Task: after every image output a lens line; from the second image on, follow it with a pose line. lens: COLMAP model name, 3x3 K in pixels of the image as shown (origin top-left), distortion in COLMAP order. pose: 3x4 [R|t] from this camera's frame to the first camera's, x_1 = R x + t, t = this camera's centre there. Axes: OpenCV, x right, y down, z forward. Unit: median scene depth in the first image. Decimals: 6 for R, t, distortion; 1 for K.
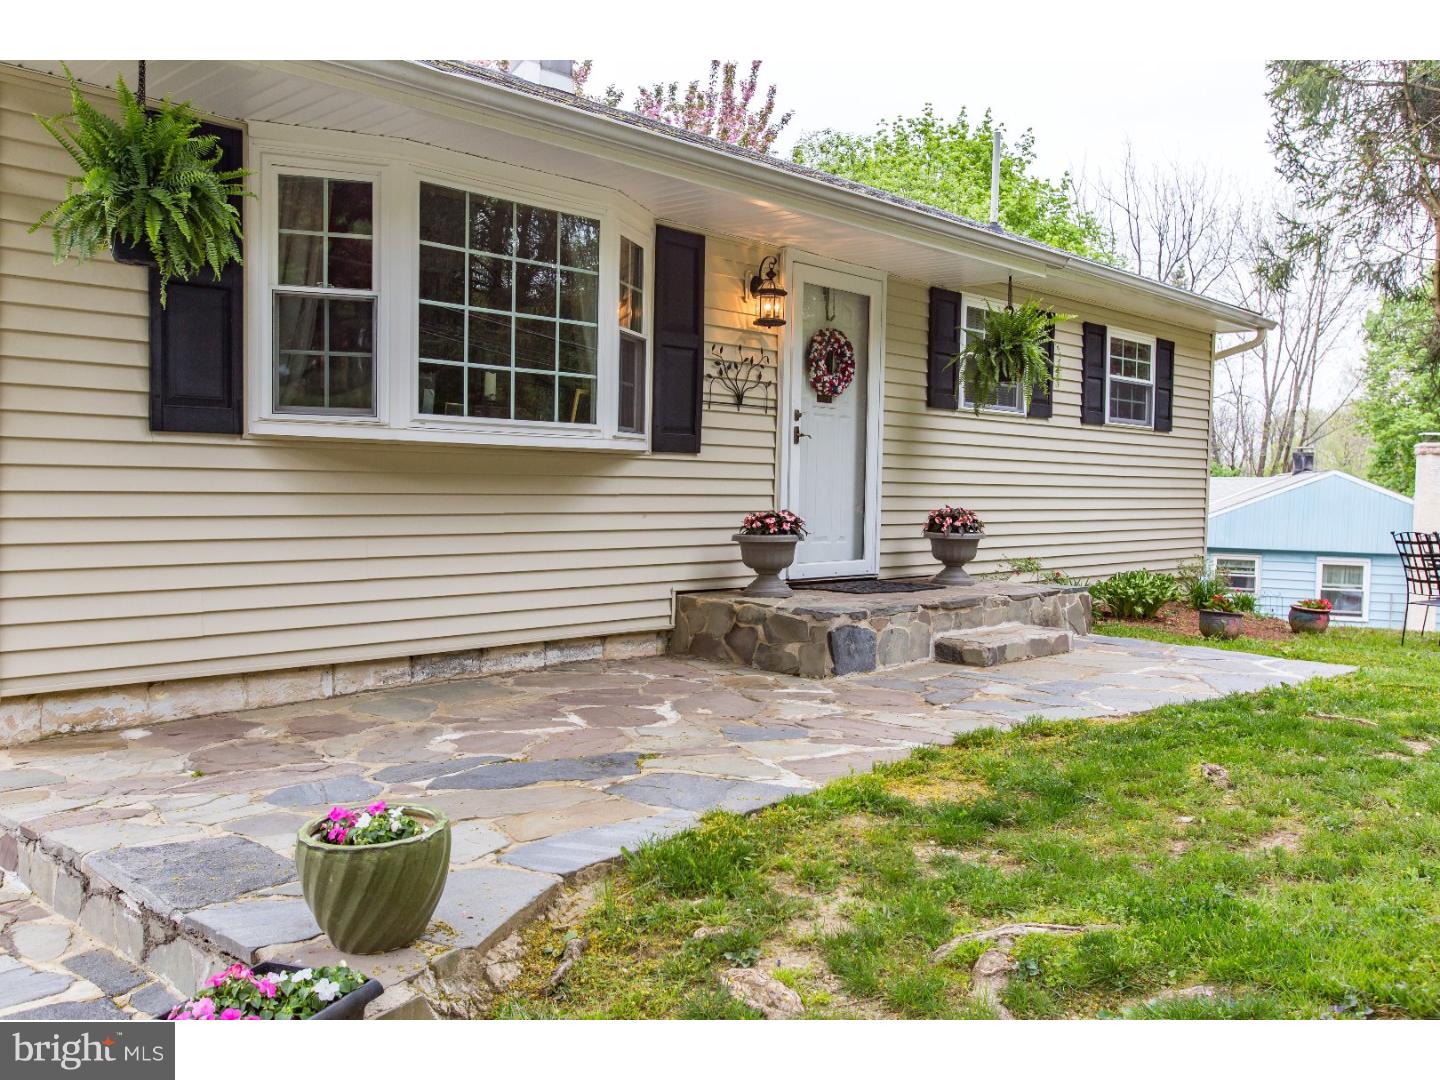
lens RADIAL K [[1148.3, 0, 720.0], [0, 1148.3, 540.0], [0, 0, 1]] dist [-0.002598, 0.002448]
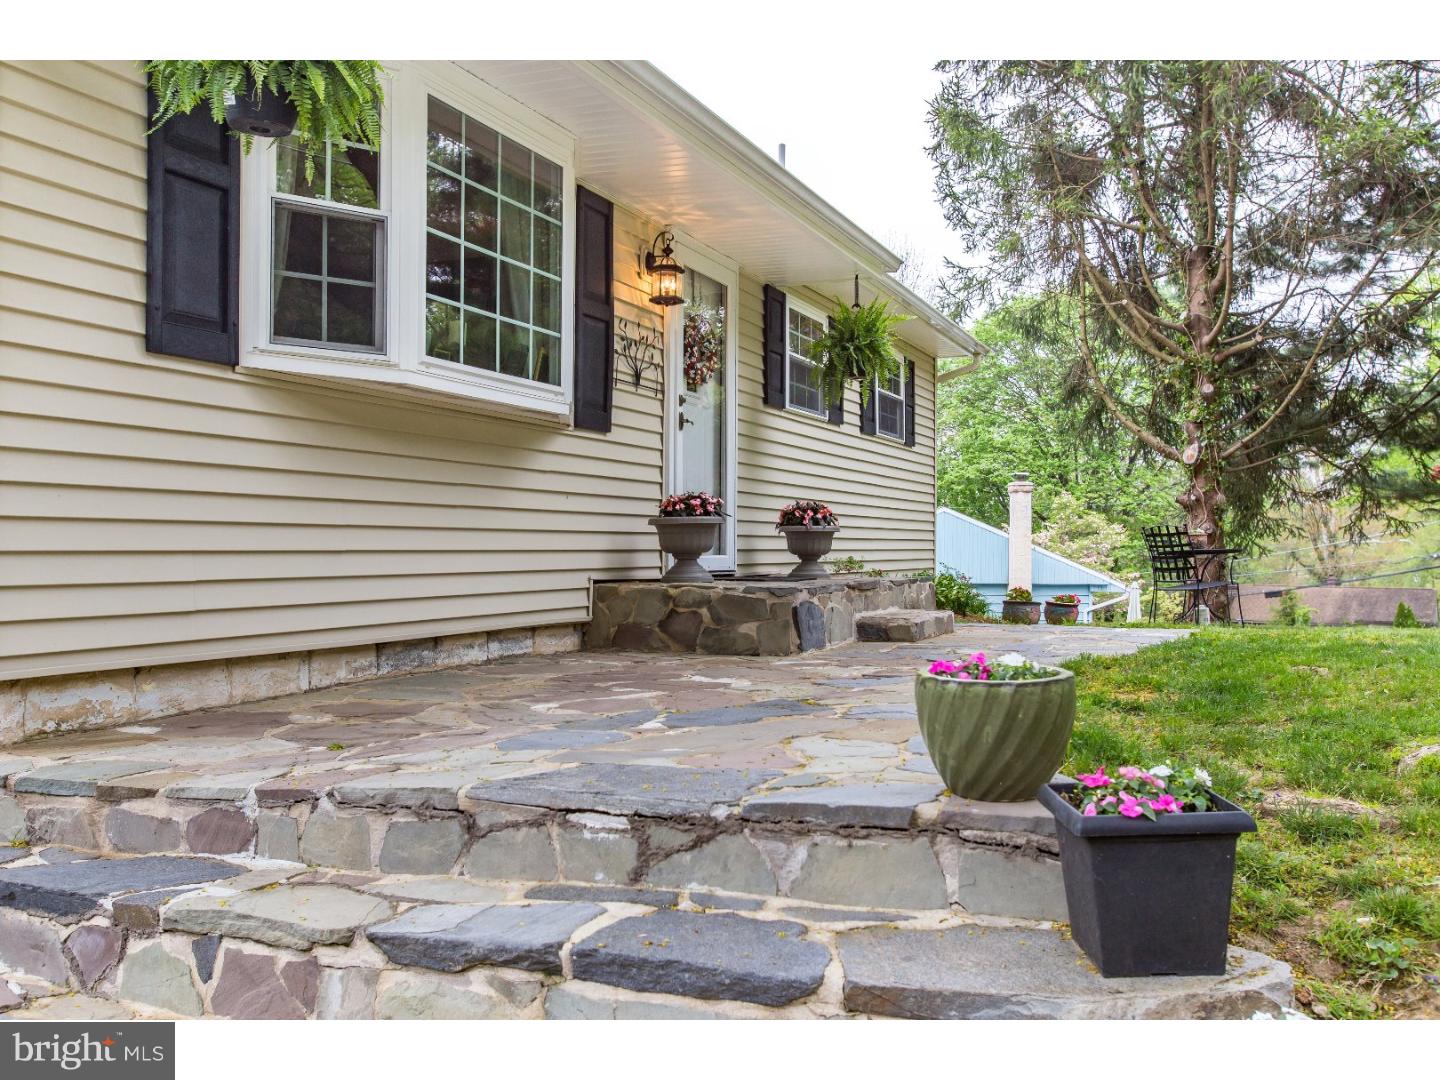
lens RADIAL K [[1231.3, 0, 723.4], [0, 1231.3, 532.4], [0, 0, 1]] dist [0.008610, 0.003488]
pose [[0.929772, -0.009317, 0.368018, -0.311663], [0.030873, 0.998131, -0.052730, 0.063137], [-0.366839, 0.060389, 0.928322, 0.041511]]
